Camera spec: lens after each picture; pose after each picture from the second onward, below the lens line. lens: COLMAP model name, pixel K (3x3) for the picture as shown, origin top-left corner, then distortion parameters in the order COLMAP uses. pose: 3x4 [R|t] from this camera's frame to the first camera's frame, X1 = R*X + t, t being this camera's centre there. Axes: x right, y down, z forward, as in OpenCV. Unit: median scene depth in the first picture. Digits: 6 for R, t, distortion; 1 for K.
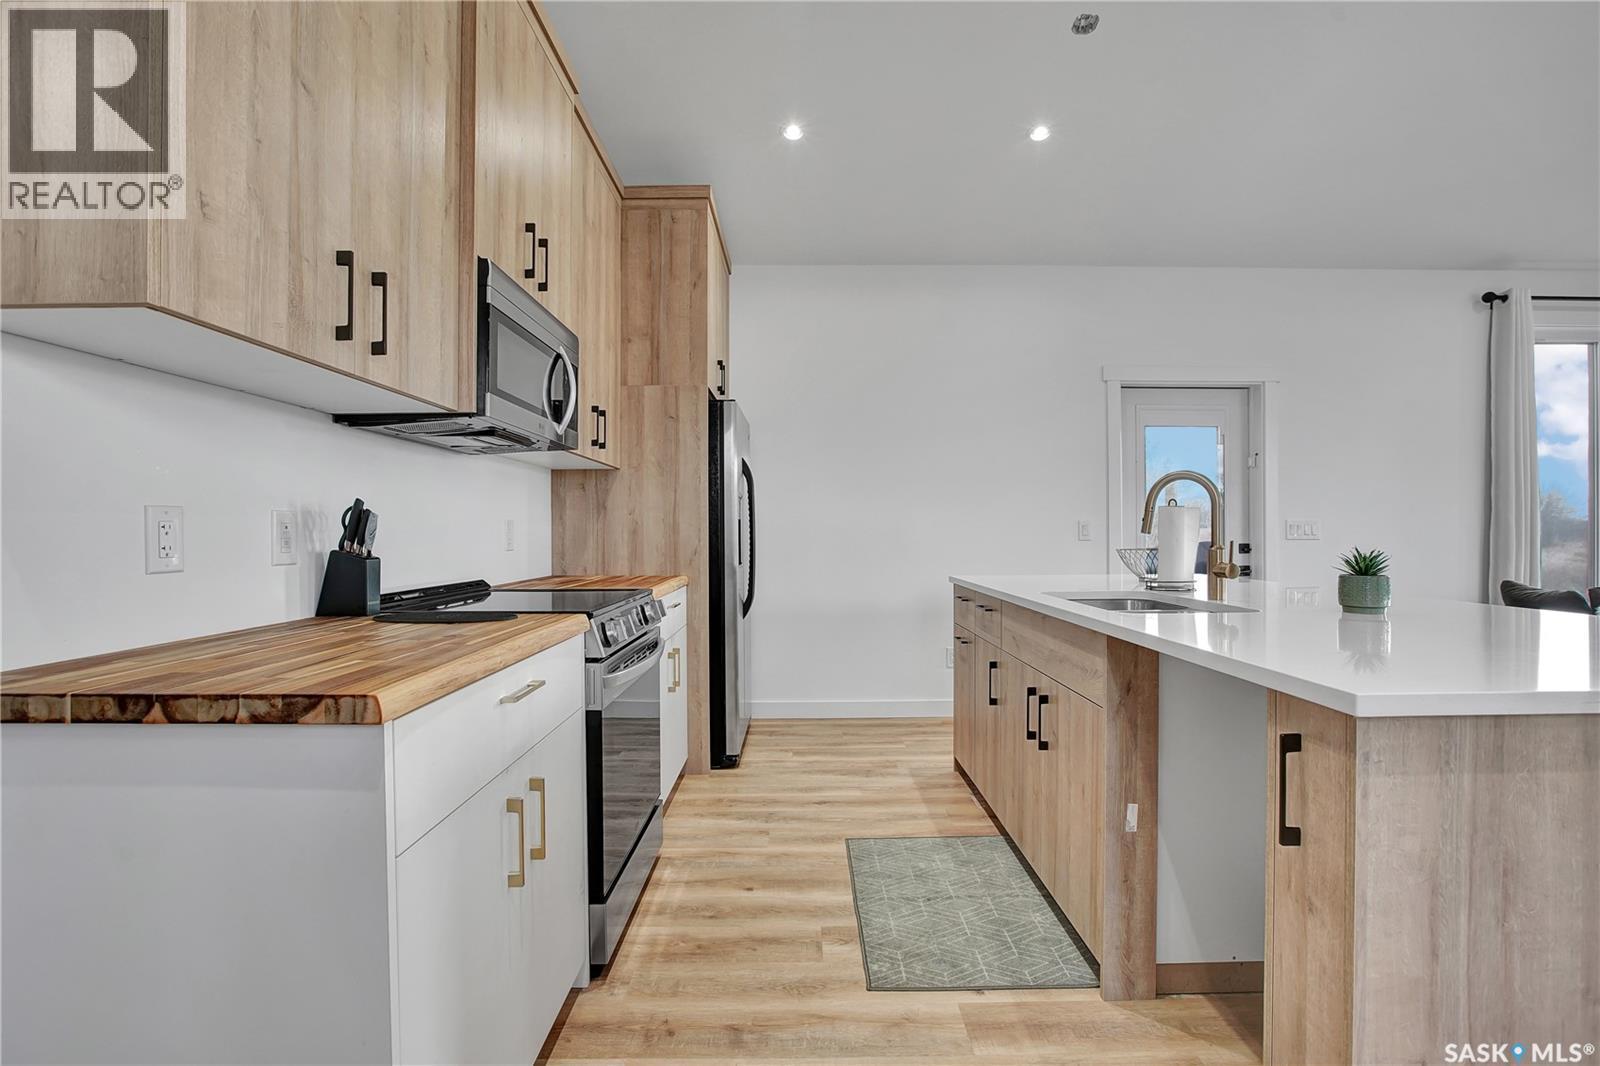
lens RADIAL K [[747.5, 0, 800.4], [0, 747.5, 531.2], [0, 0, 1]] dist [-0.036461, 0.008598]
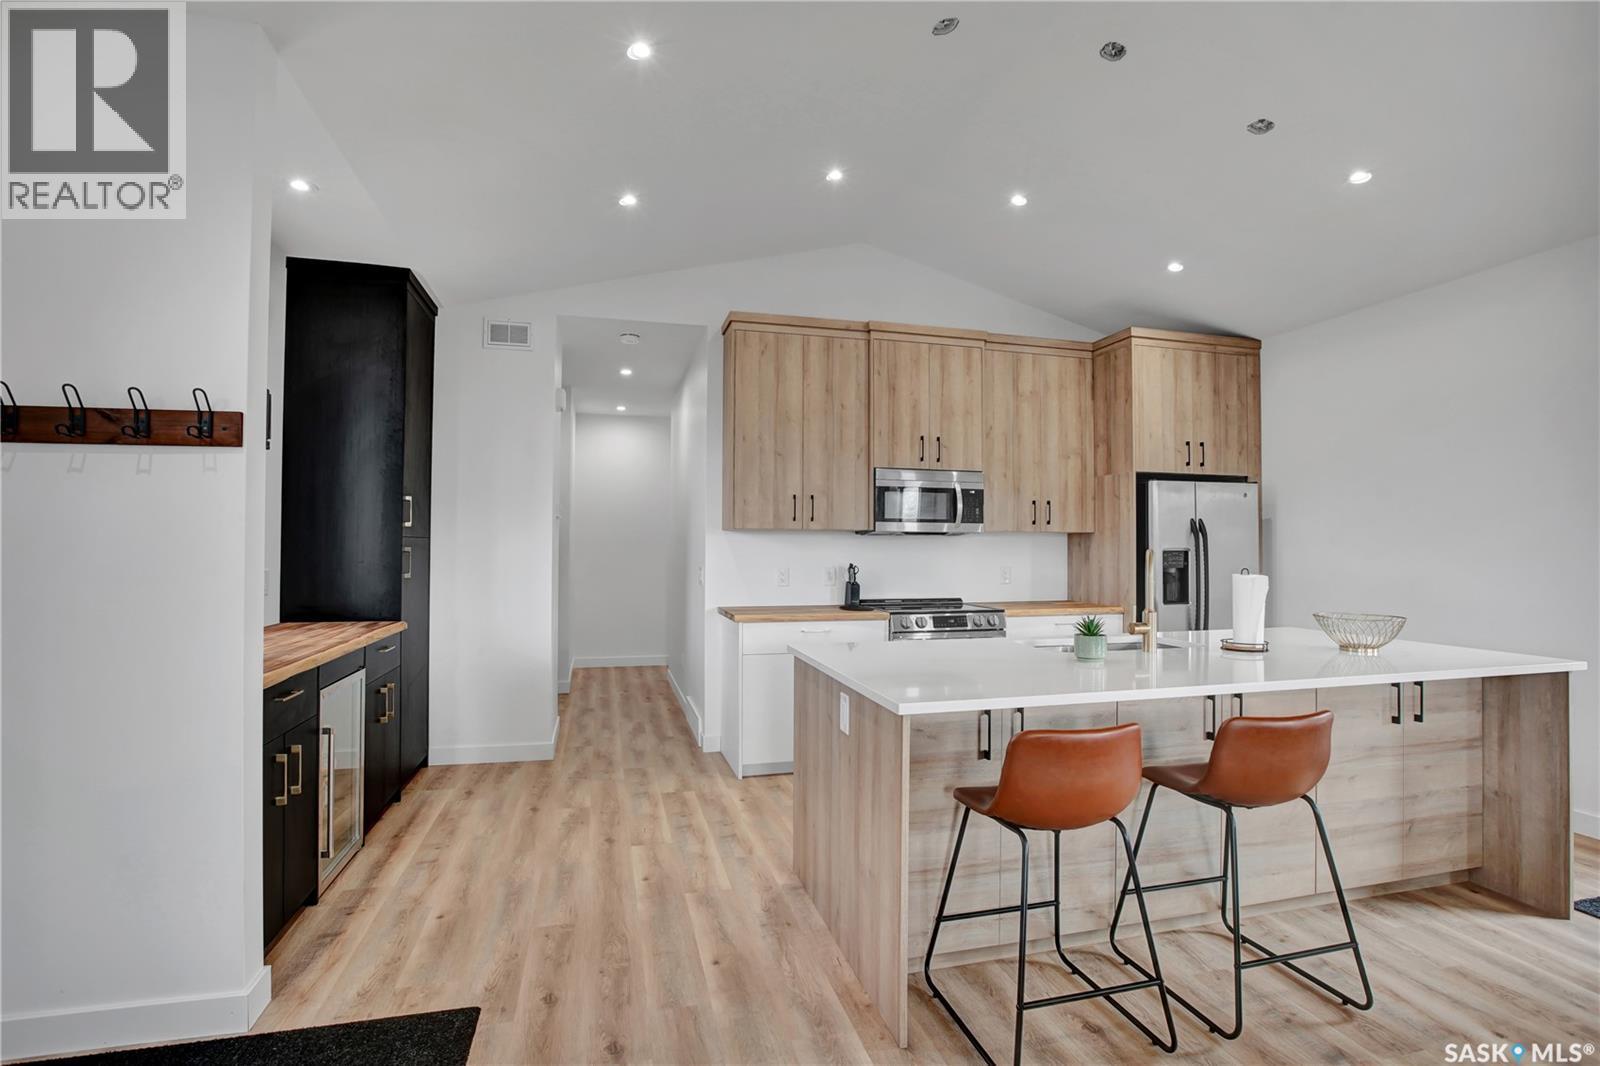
lens RADIAL K [[747.5, 0, 815.5], [0, 747.5, 534.1], [0, 0, 1]] dist [-0.036461, 0.008598]
pose [[0.262007, -0.008313, -0.965030, 1.049323], [-0.004985, 0.999938, -0.009967, -0.063226], [0.965053, 0.007423, 0.261949, 0.072786]]
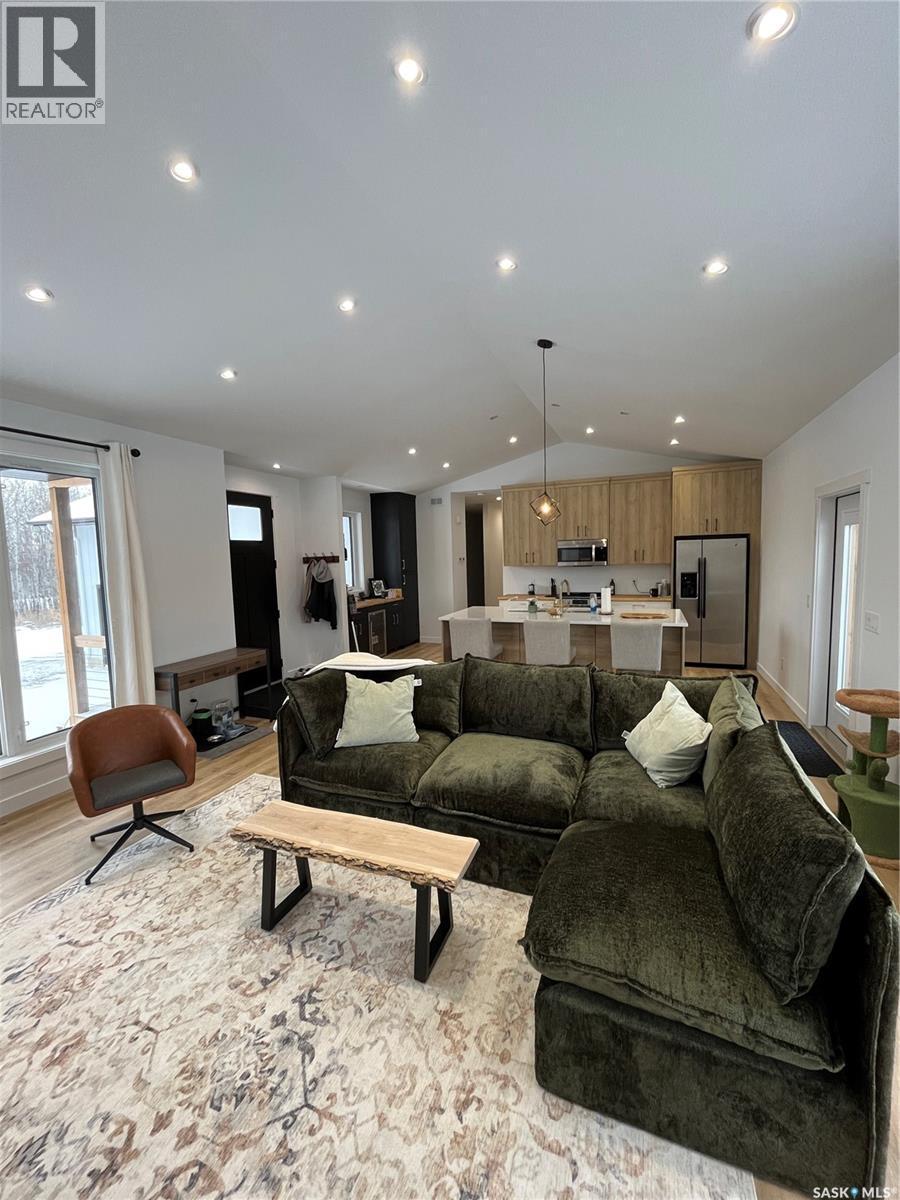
lens RADIAL K [[484.5, 0, 456.0], [0, 484.5, 598.2], [0, 0, 1]] dist [0.001471, -0.000517]
pose [[-0.356472, 0.093144, -0.929651, 2.009677], [0.028398, 0.995639, 0.088866, -0.145574], [0.933874, 0.005278, -0.357562, 0.887634]]
